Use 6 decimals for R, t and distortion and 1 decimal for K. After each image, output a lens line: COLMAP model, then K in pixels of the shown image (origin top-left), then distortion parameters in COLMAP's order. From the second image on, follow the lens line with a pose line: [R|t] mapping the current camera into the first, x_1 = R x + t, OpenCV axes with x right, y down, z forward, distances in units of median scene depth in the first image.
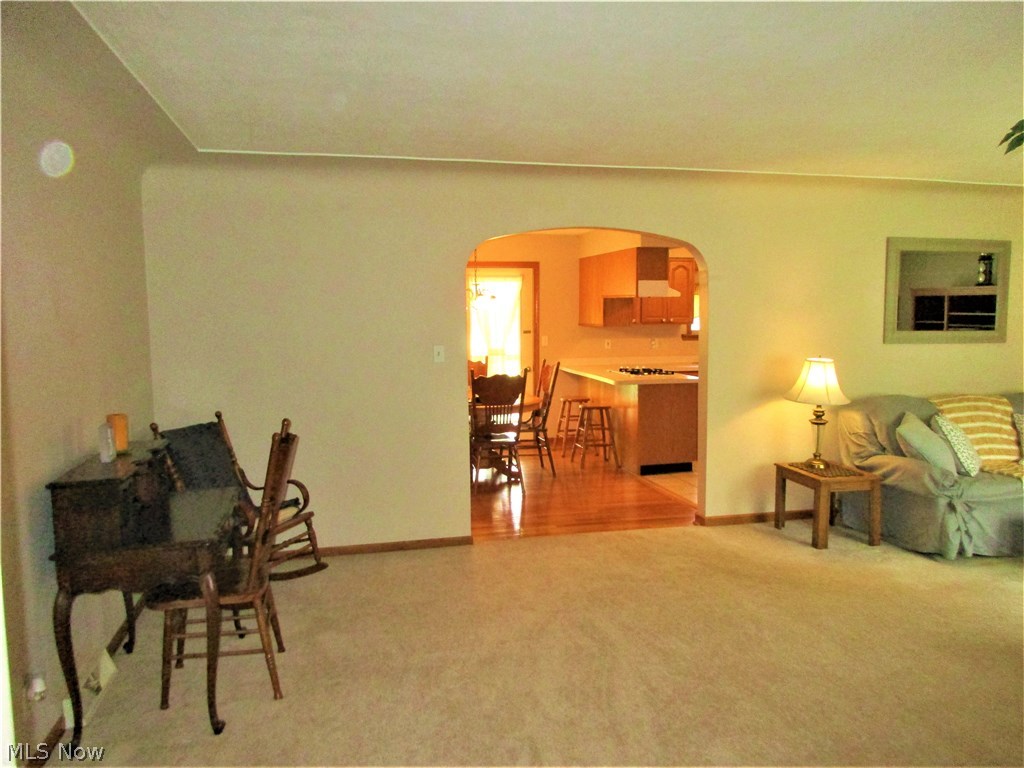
lens RADIAL K [[781.3, 0, 511.0], [0, 781.3, 375.9], [0, 0, 1]] dist [0.007449, 0.000391]
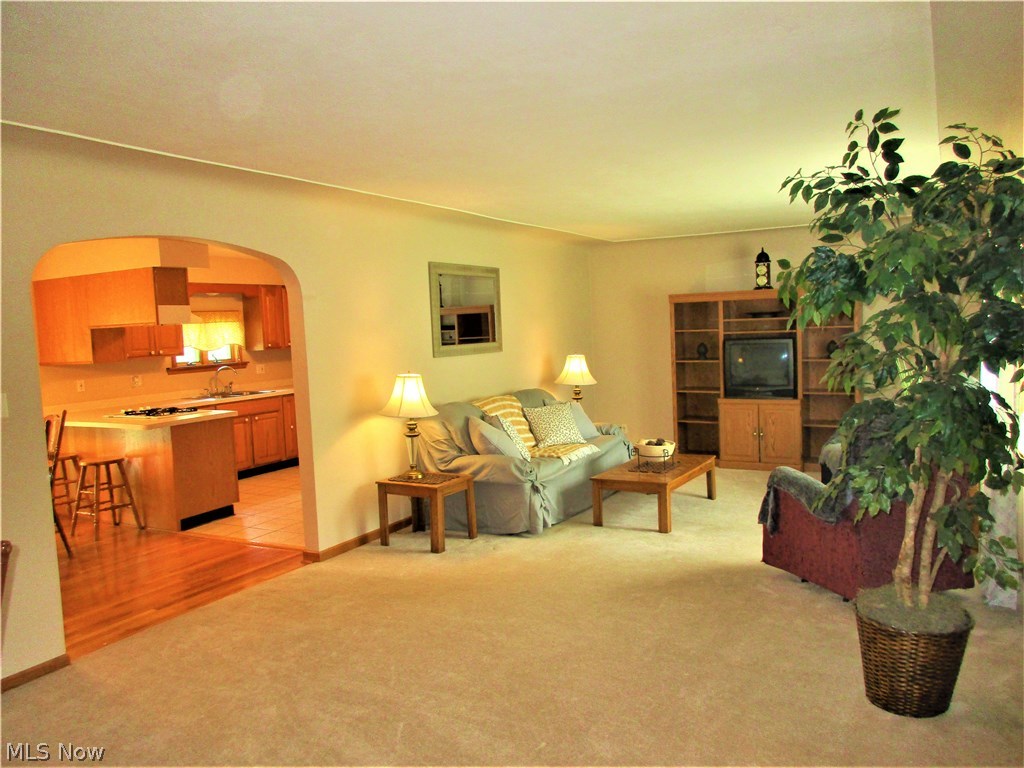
lens RADIAL K [[786.9, 0, 515.7], [0, 786.9, 373.3], [0, 0, 1]] dist [0.018599, 0.001774]
pose [[0.690900, -0.076548, 0.718886, -0.251499], [0.108716, 0.994072, 0.001366, -0.008549], [-0.714729, 0.077211, 0.695127, 0.155964]]
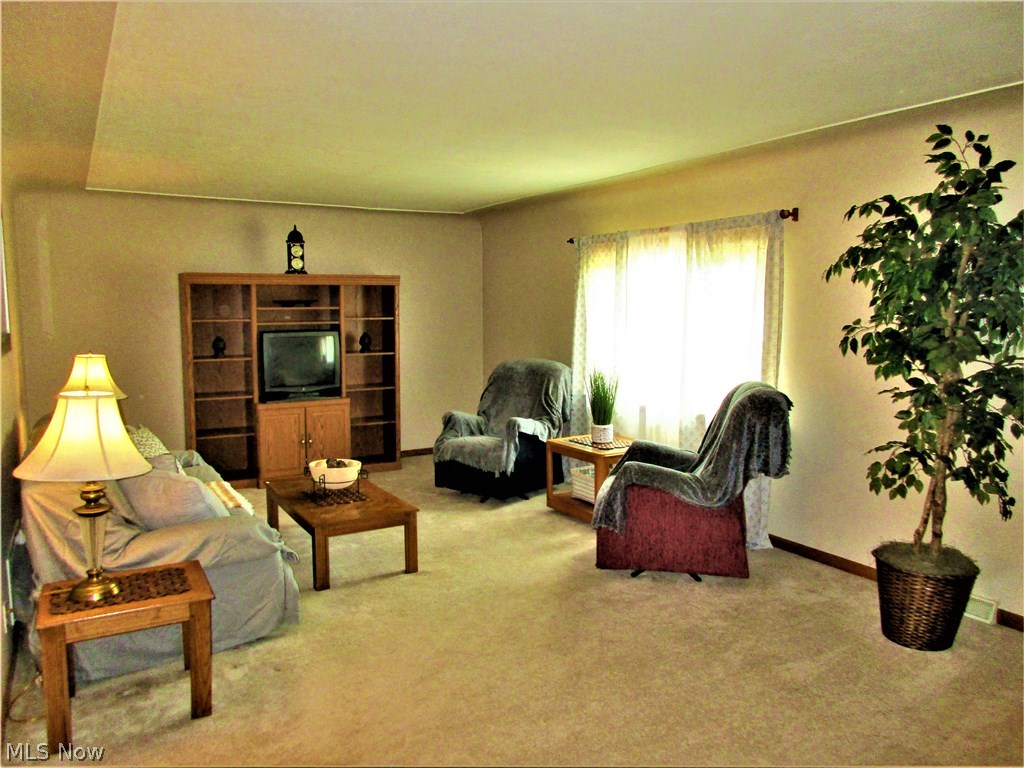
lens RADIAL K [[786.9, 0, 515.7], [0, 786.9, 373.3], [0, 0, 1]] dist [0.018599, 0.001774]
pose [[-0.278927, -0.092947, 0.955804, -0.198190], [0.085781, 0.988915, 0.121200, -0.074430], [-0.956473, 0.115796, -0.267862, 0.820568]]
